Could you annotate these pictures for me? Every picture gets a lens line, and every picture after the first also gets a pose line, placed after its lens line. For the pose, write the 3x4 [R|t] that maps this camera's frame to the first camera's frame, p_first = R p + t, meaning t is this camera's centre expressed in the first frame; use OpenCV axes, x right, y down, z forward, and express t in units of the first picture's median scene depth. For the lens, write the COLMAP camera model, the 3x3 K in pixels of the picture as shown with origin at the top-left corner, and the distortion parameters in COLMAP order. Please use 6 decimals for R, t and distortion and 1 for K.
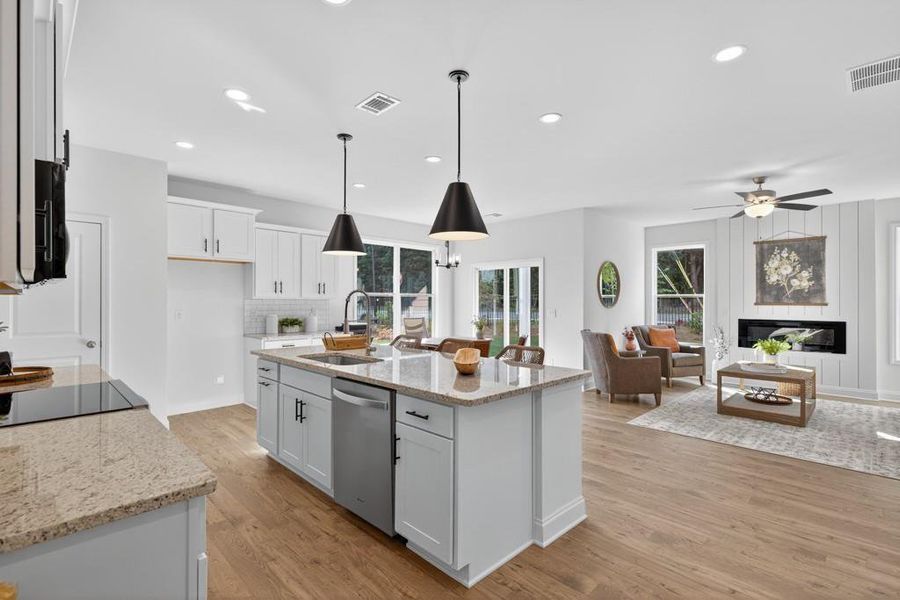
lens RADIAL K [[419.6, 0, 451.6], [0, 419.6, 300.7], [0, 0, 1]] dist [0.002690, 0.000548]
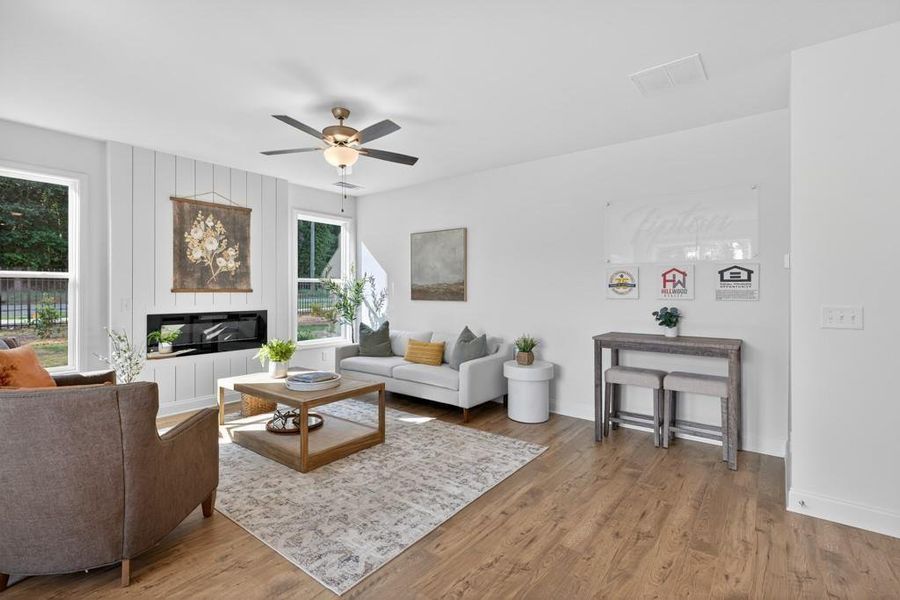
lens RADIAL K [[419.6, 0, 452.0], [0, 419.6, 290.1], [0, 0, 1]] dist [0.002690, 0.000548]
pose [[-0.124191, -0.000355, 0.992258, 0.018167], [-0.005025, 0.999987, -0.000271, 0.008422], [-0.992246, -0.005020, -0.124191, 1.054277]]
